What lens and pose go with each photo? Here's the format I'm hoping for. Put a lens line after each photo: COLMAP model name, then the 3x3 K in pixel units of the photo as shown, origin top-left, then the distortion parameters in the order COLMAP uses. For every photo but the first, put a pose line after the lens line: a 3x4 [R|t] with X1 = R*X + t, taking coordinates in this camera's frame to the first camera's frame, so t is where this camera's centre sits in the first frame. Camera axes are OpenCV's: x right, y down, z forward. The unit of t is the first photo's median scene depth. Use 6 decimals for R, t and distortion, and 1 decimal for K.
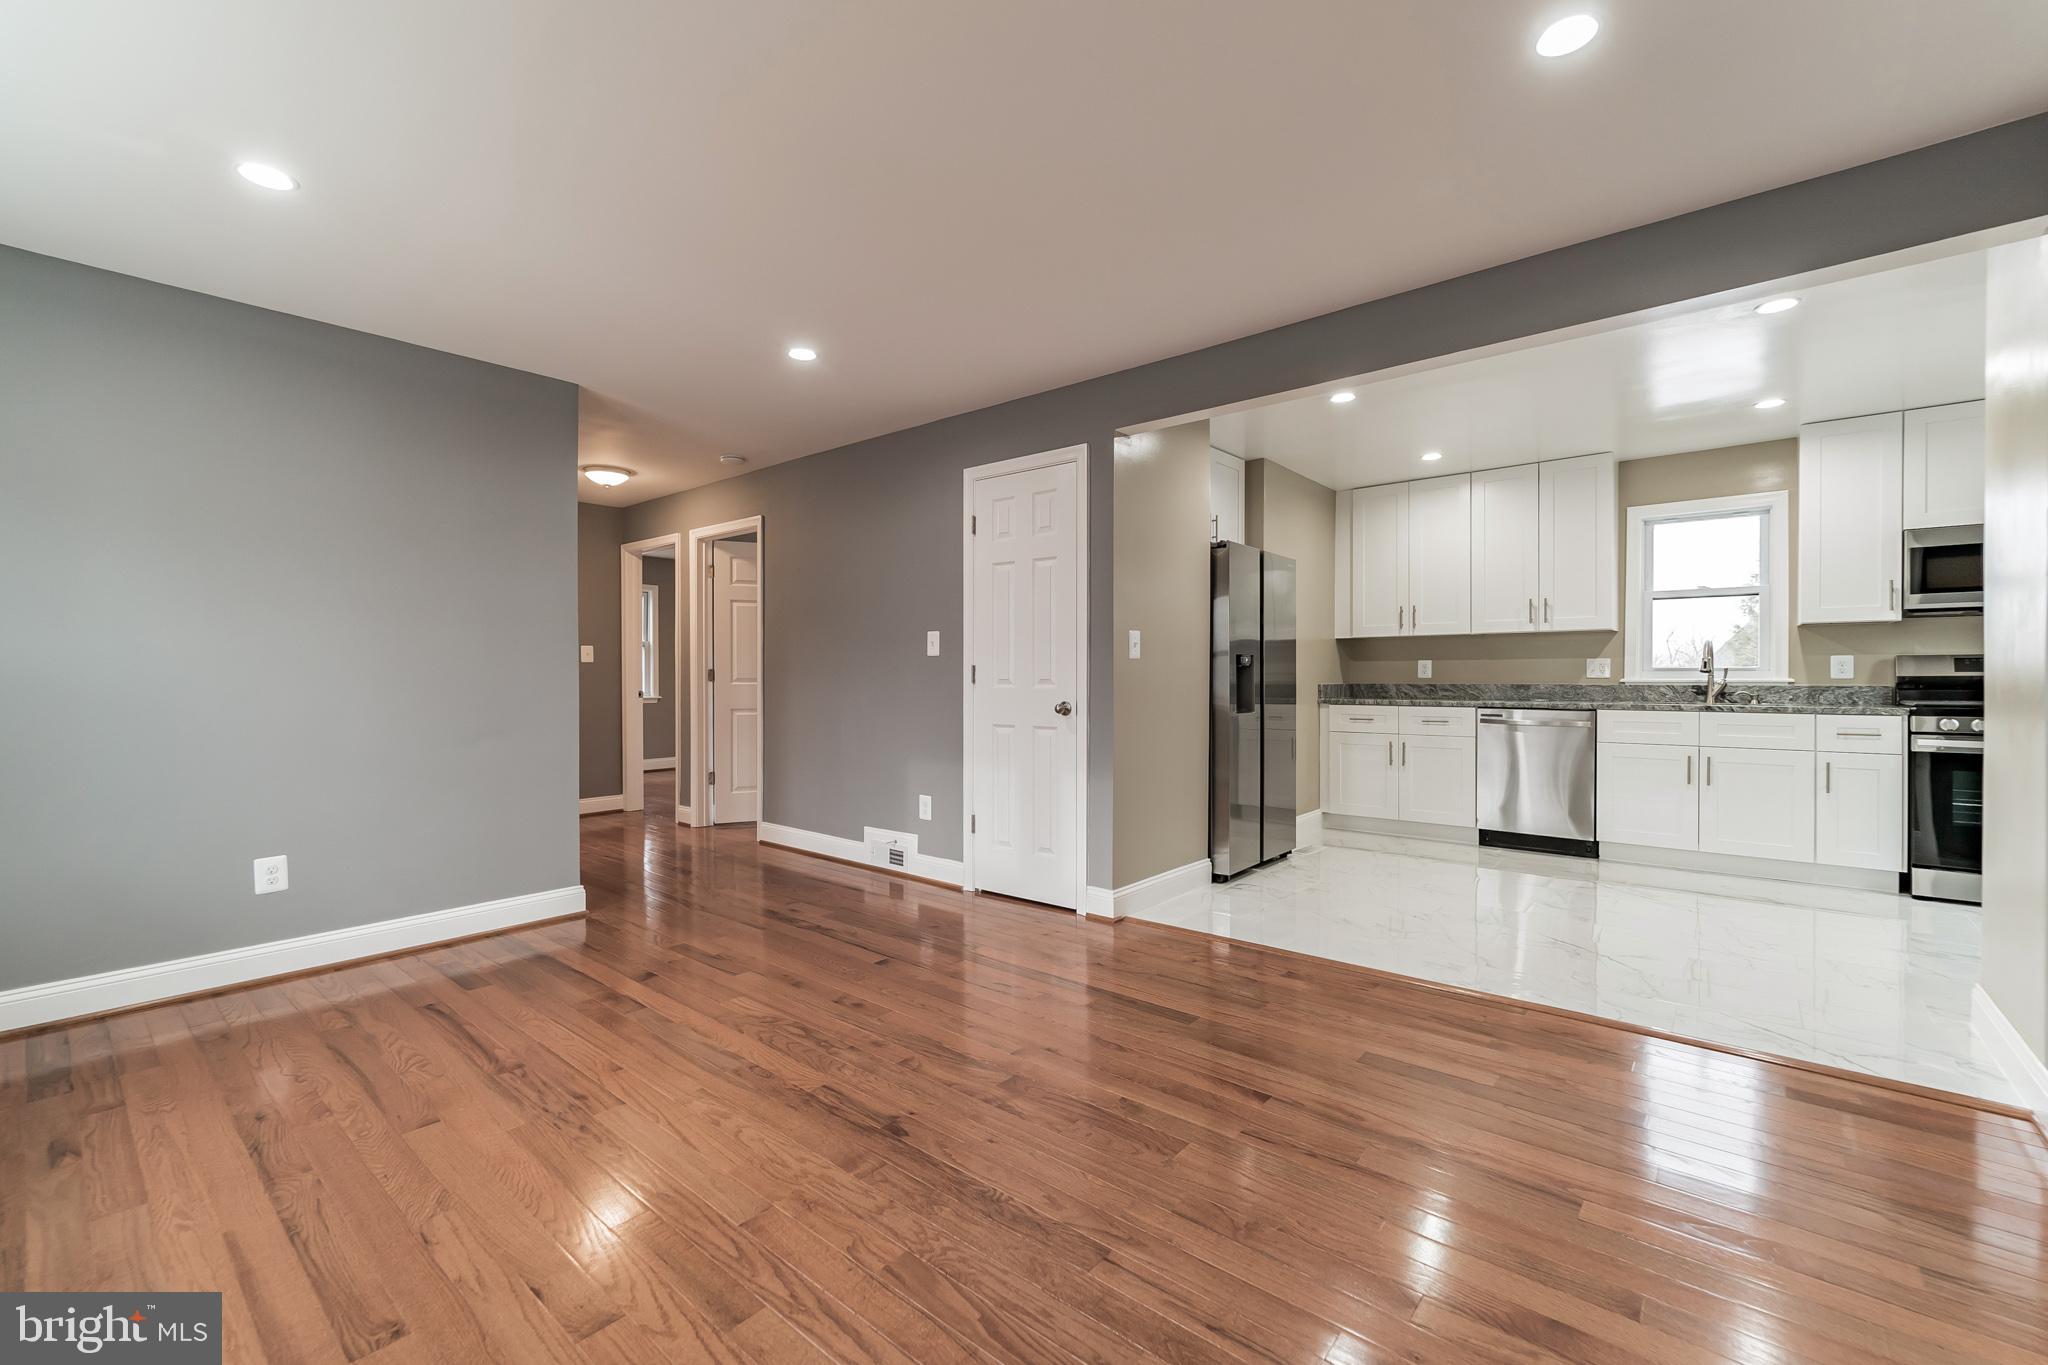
lens RADIAL K [[853.0, 0, 1077.5], [0, 853.0, 690.0], [0, 0, 1]] dist [0.006182, -0.001968]
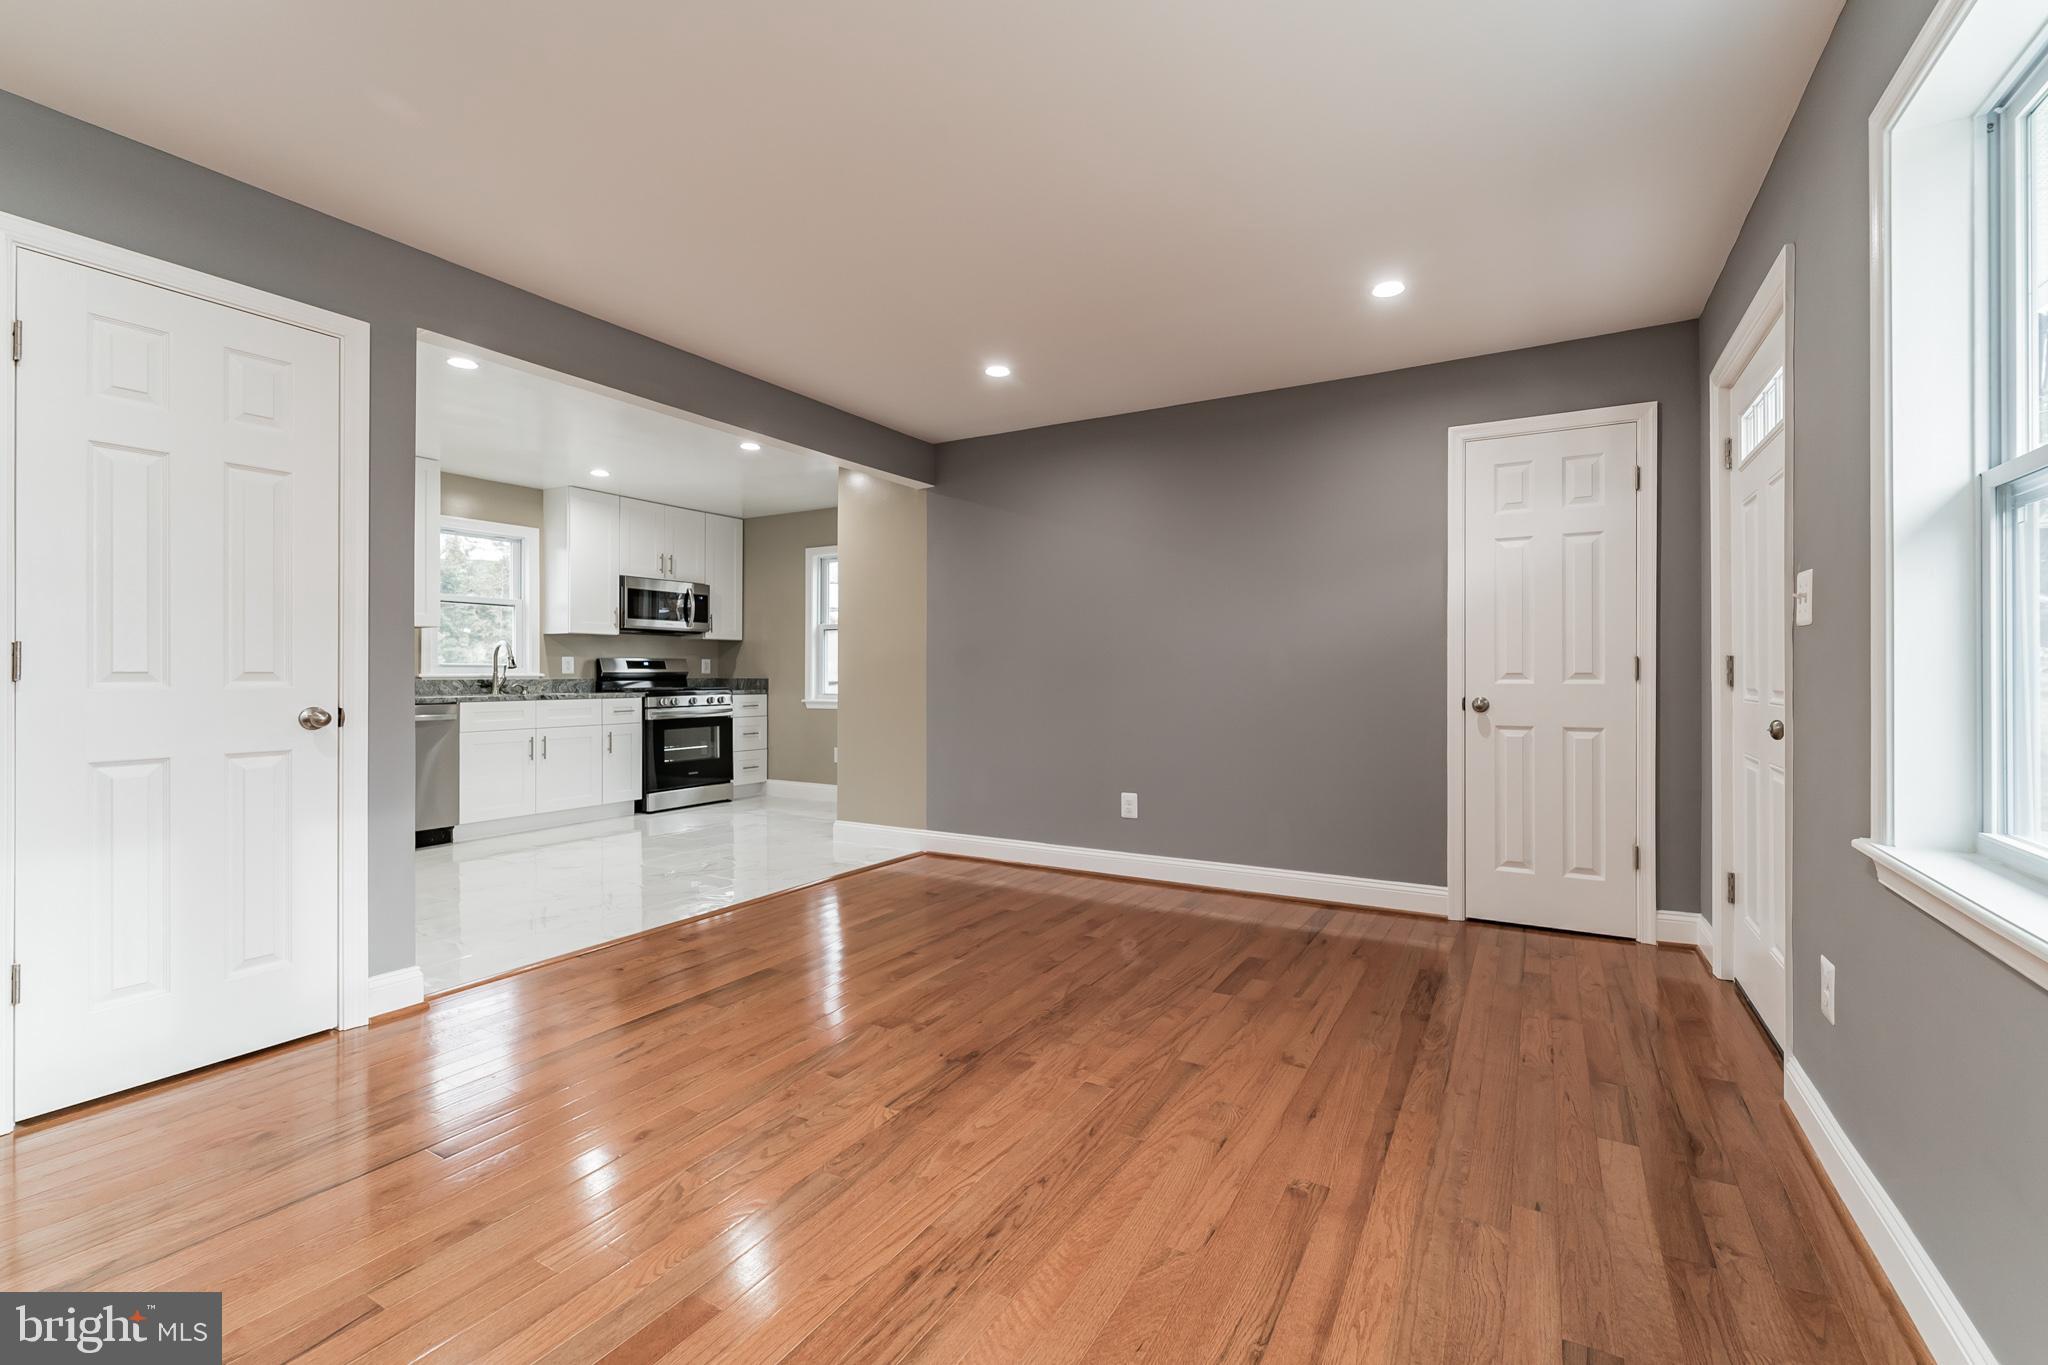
lens RADIAL K [[853.0, 0, 1038.9], [0, 853.0, 677.6], [0, 0, 1]] dist [0.006182, -0.001968]
pose [[-0.139532, -0.004395, 0.990208, -0.866200], [0.017528, 0.999823, 0.006908, -0.004348], [-0.990062, 0.018320, -0.139430, 0.668331]]
